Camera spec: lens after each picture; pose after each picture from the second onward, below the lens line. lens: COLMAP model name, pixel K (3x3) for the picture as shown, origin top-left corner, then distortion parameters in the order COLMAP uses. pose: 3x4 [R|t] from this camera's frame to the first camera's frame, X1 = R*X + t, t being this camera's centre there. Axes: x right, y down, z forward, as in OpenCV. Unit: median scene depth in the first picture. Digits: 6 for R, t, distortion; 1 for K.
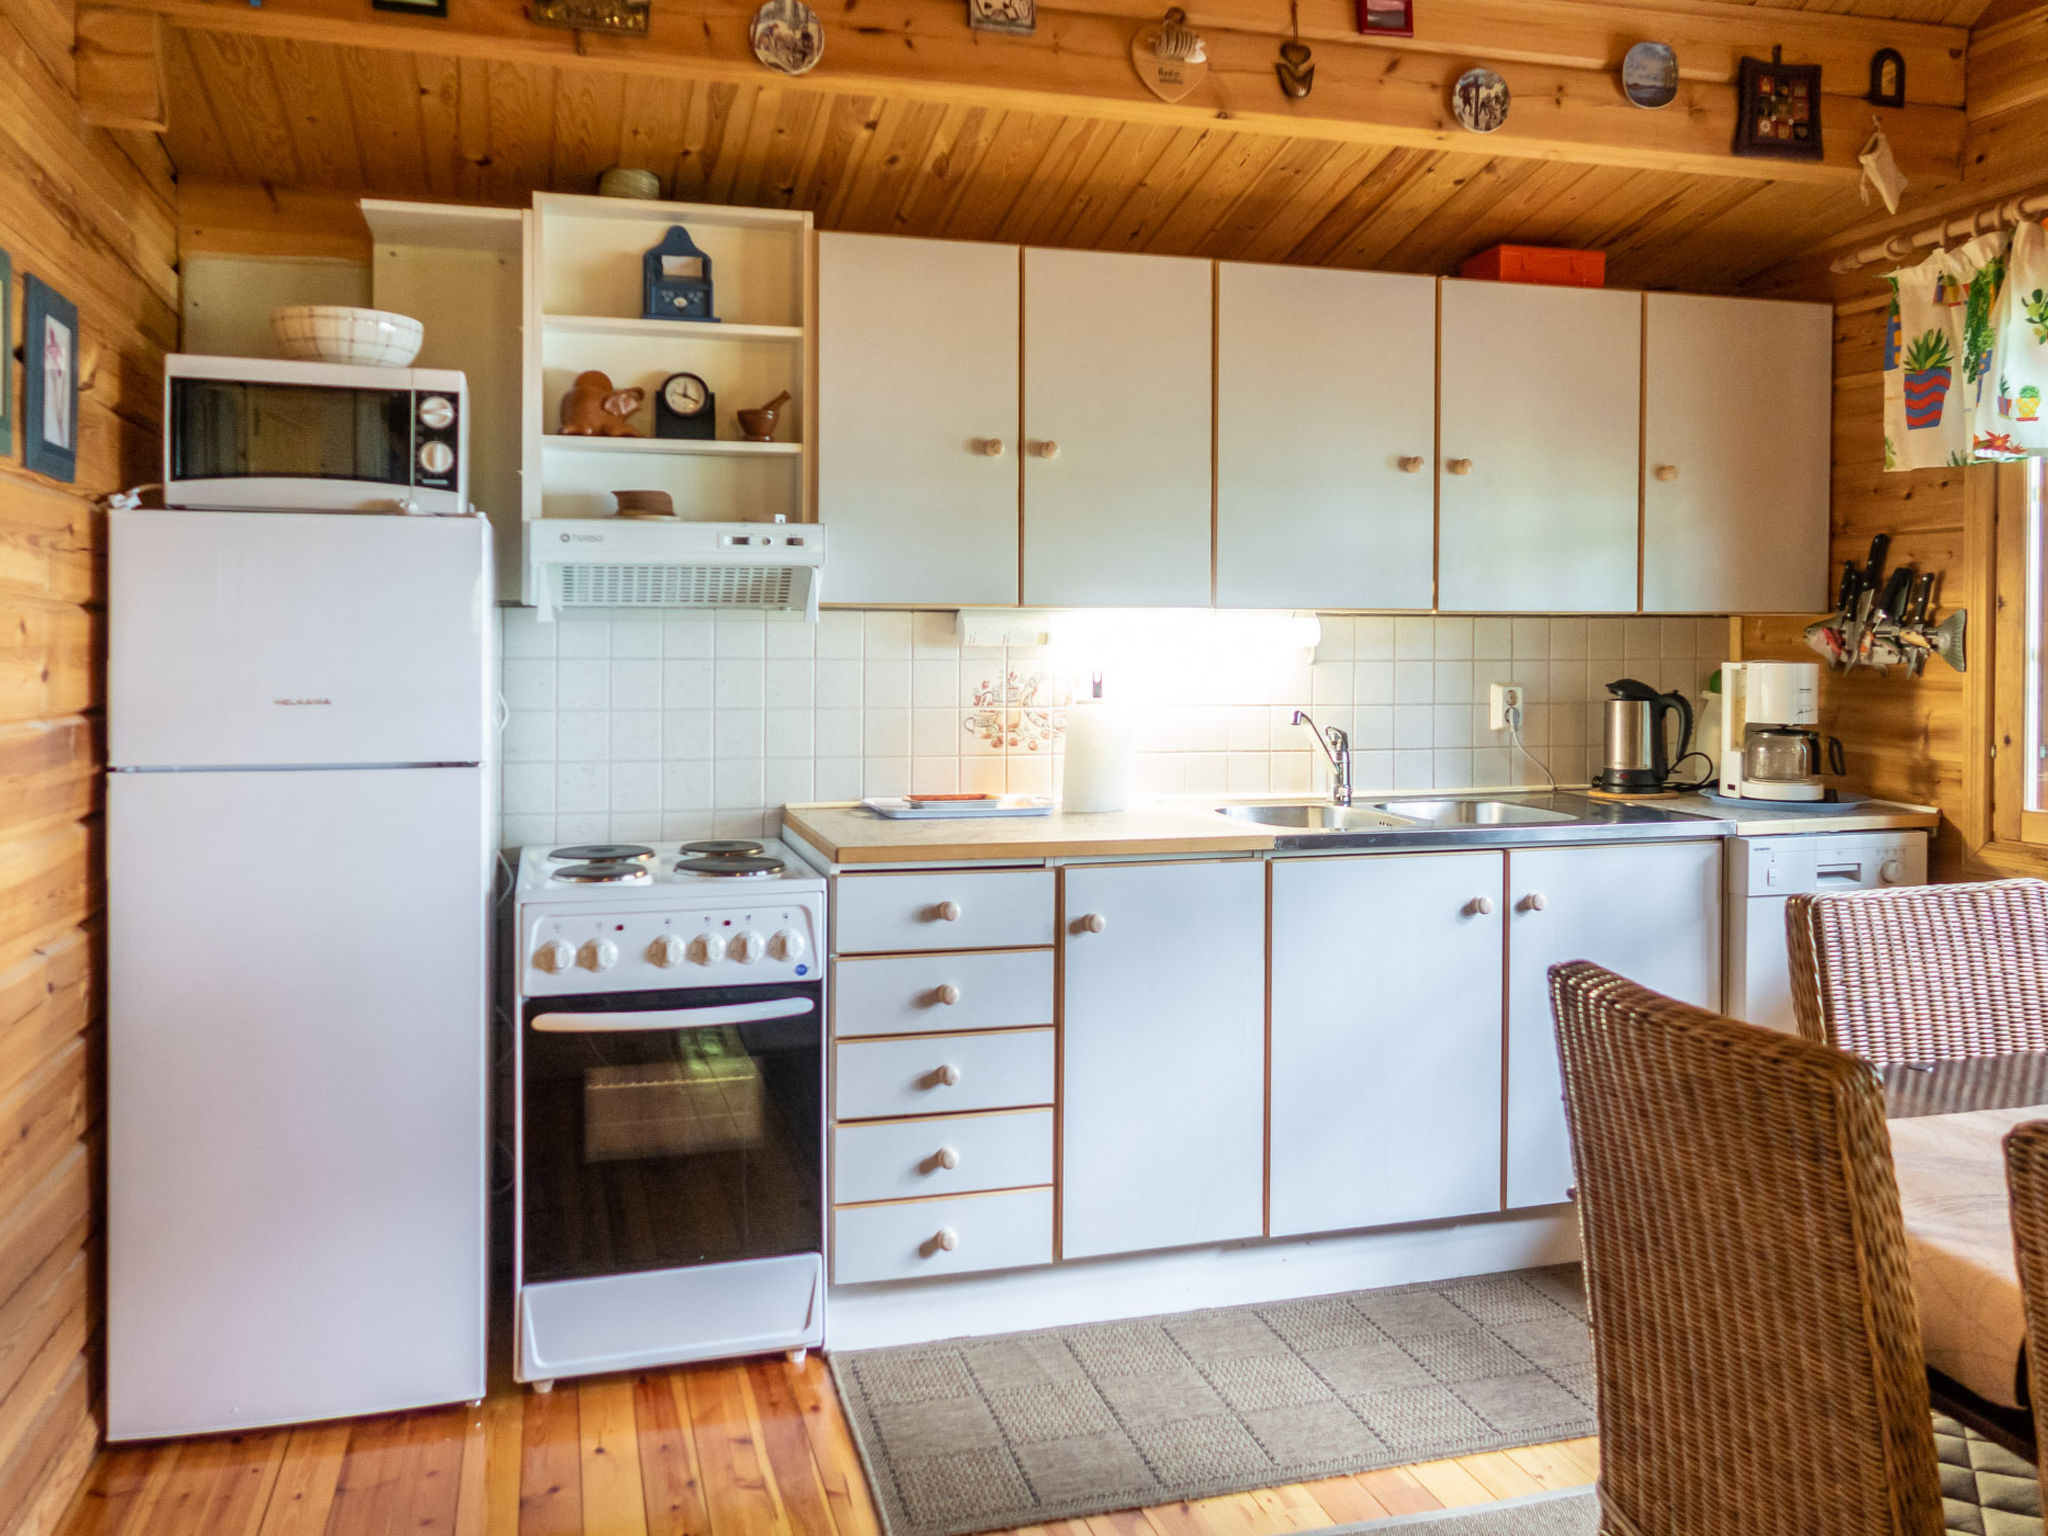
lens RADIAL K [[1616.1, 0, 1025.2], [0, 1616.1, 660.5], [0, 0, 1]] dist [0.000910, 0.010116]
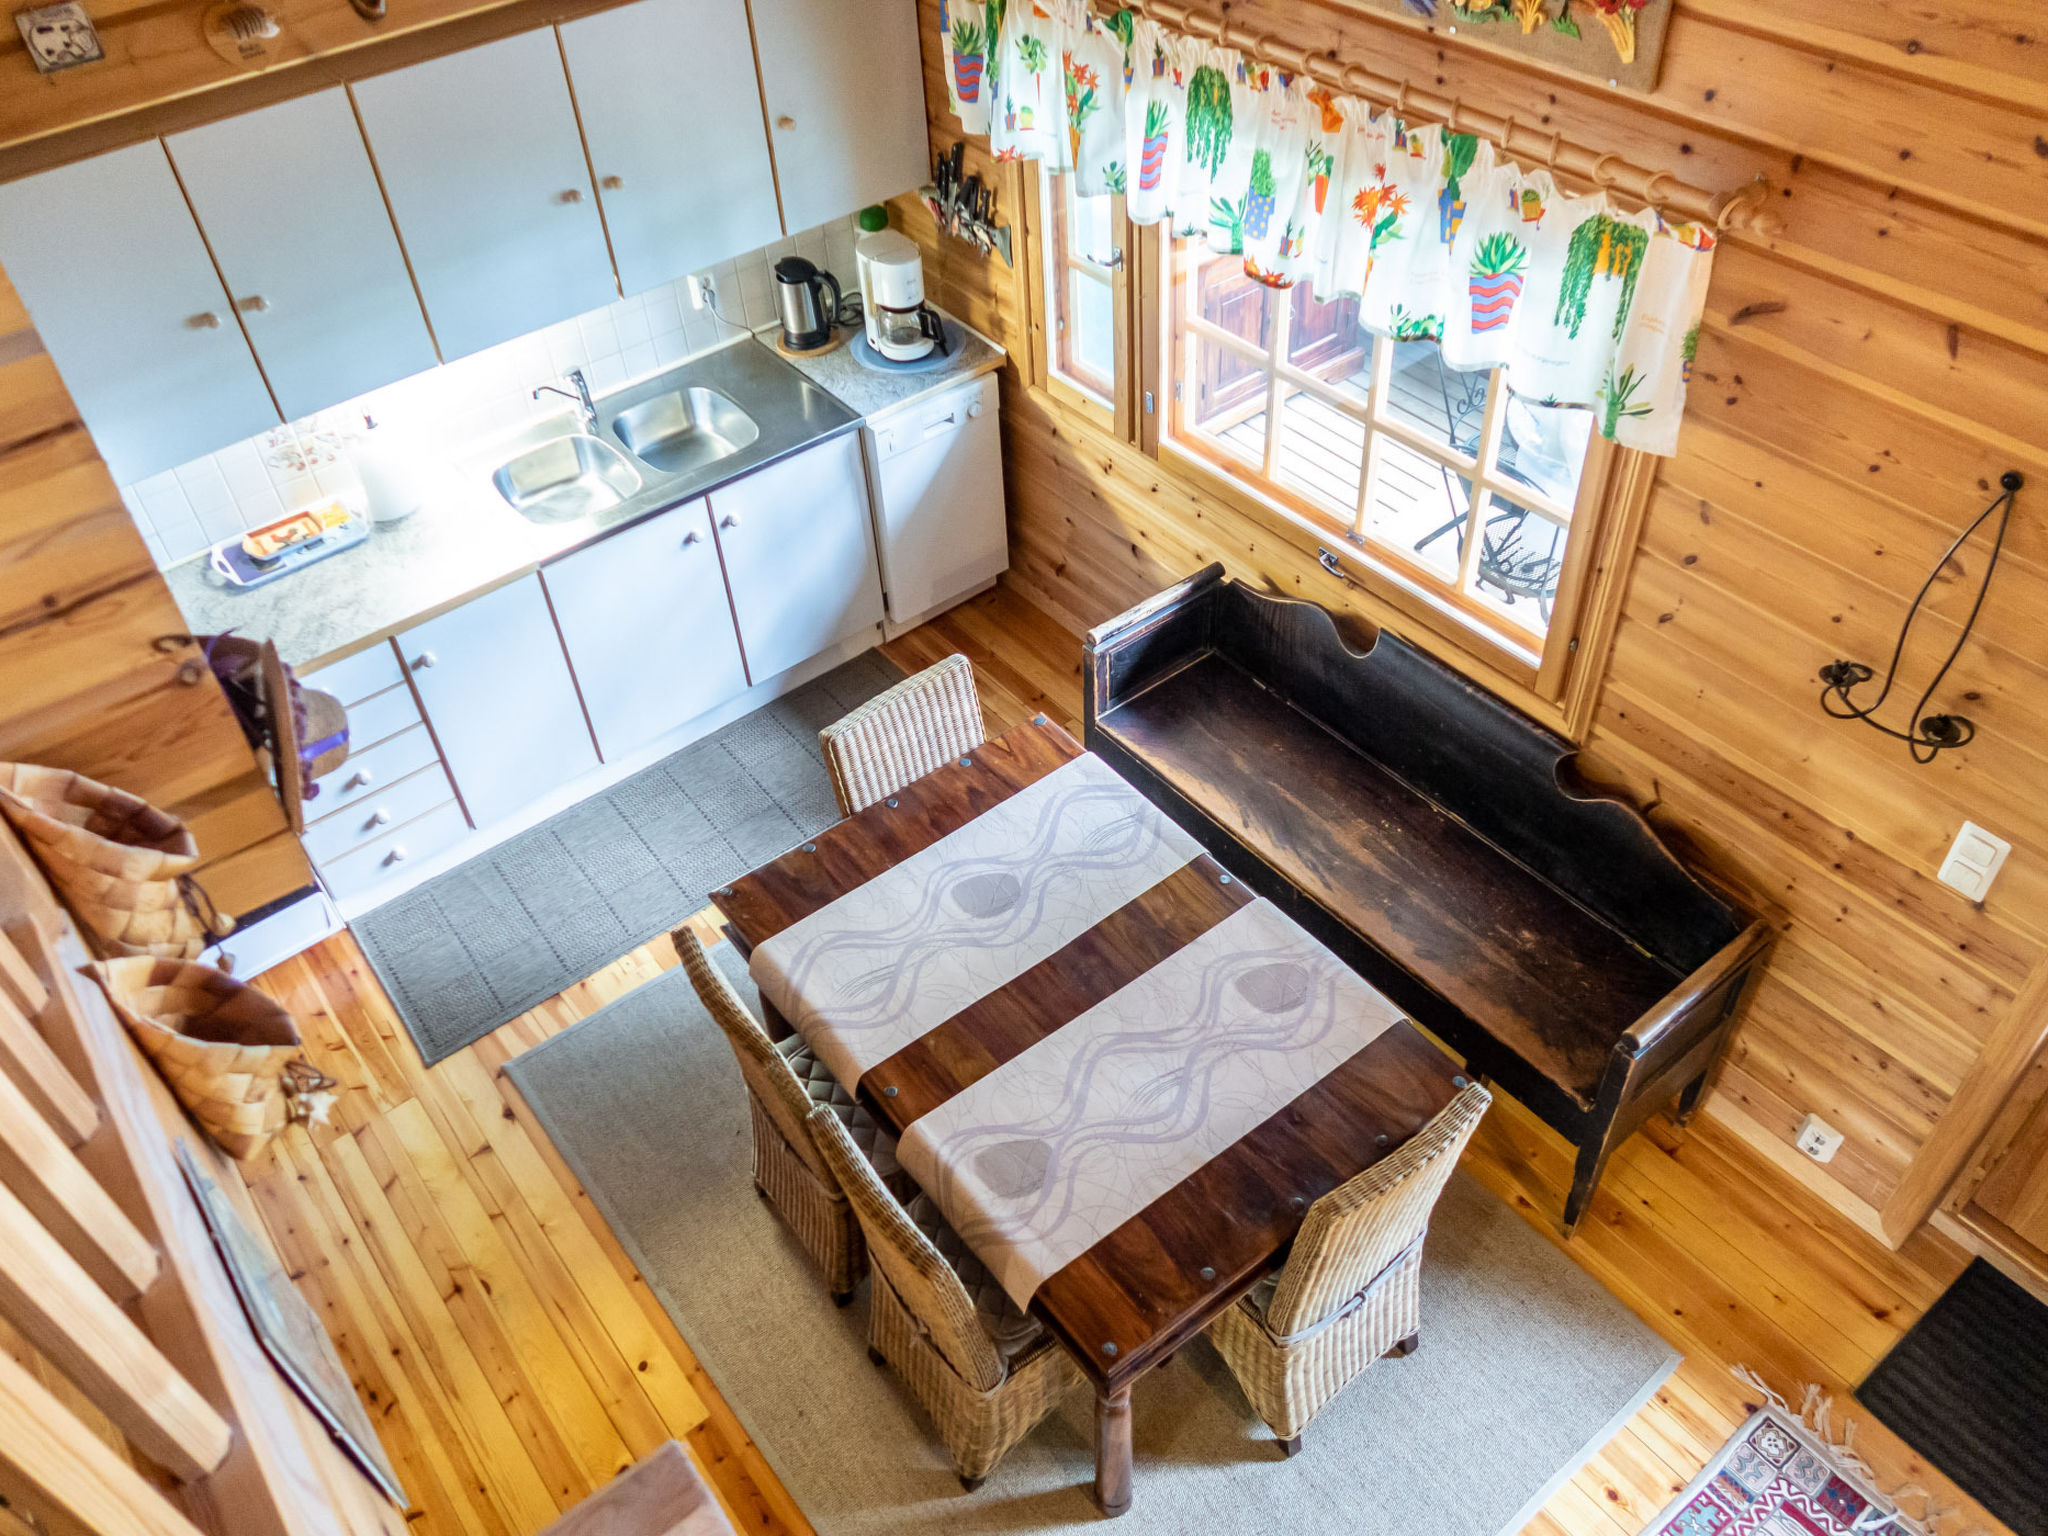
lens RADIAL K [[1560.5, 0, 1023.7], [0, 1560.5, 781.1], [0, 0, 1]] dist [-0.034164, 0.011170]
pose [[0.927305, -0.296057, 0.229032, 0.173864], [0.058411, 0.718843, 0.692714, -0.640857], [-0.369720, -0.628979, 0.683880, -0.188556]]
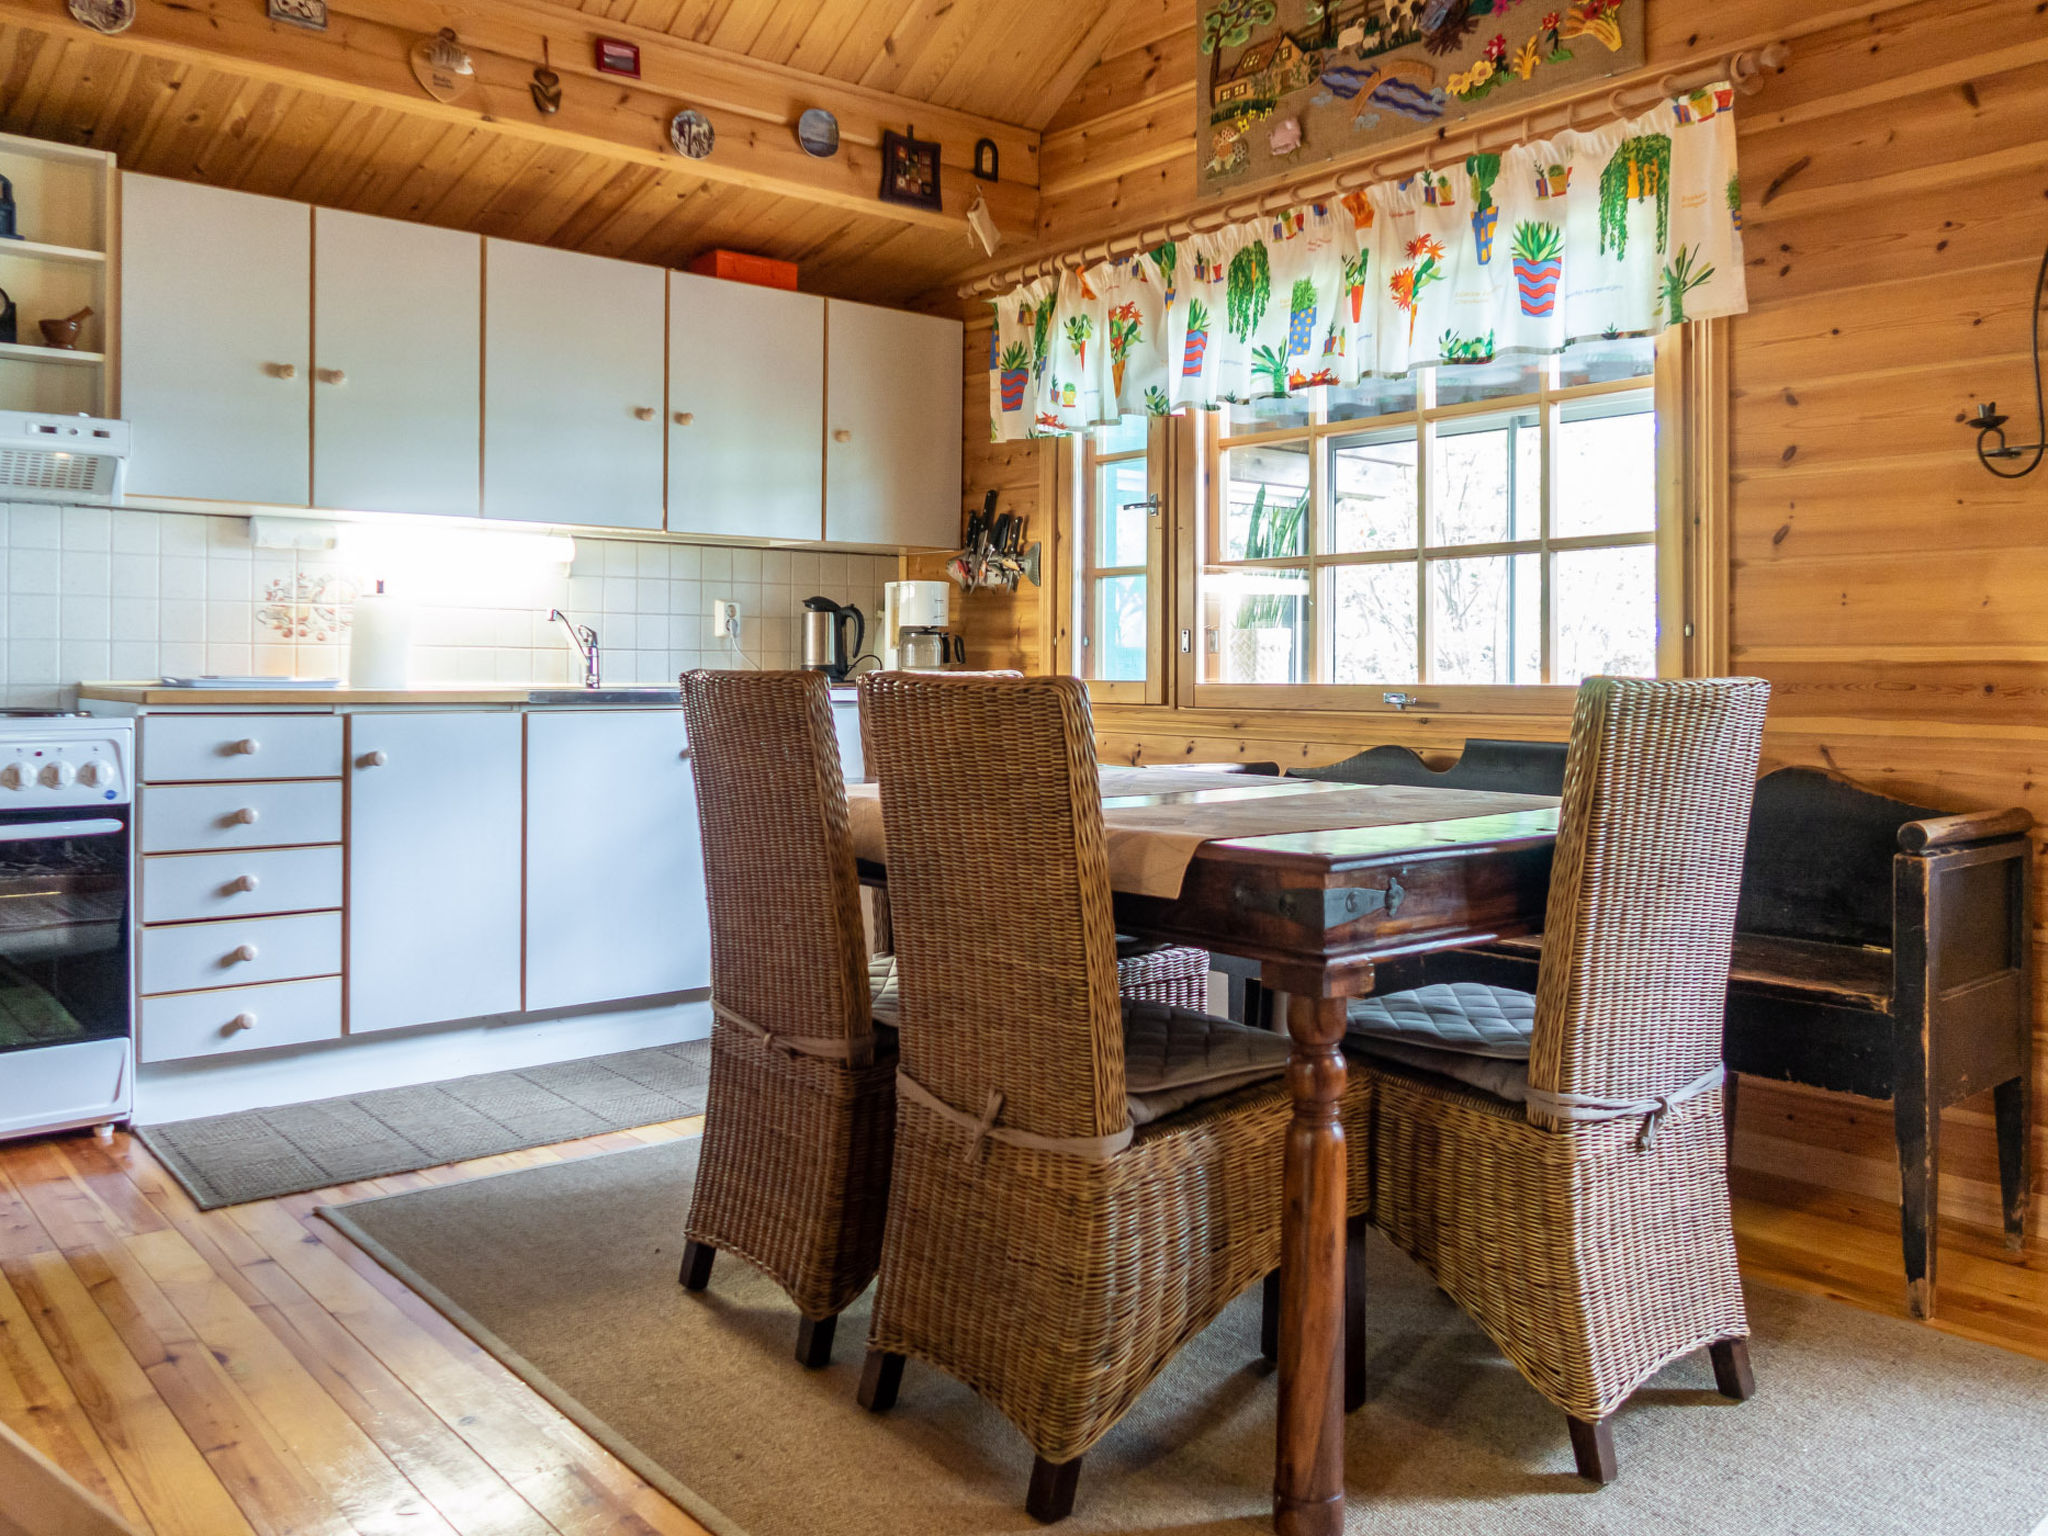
lens RADIAL K [[1613.5, 0, 1019.5], [0, 1613.5, 682.6], [0, 0, 1]] dist [-0.027187, 0.020295]
pose [[0.912715, -0.000458, 0.408597, -0.010210], [0.001309, 0.999998, -0.001801, 0.101011], [-0.408595, 0.002179, 0.912713, -0.297934]]
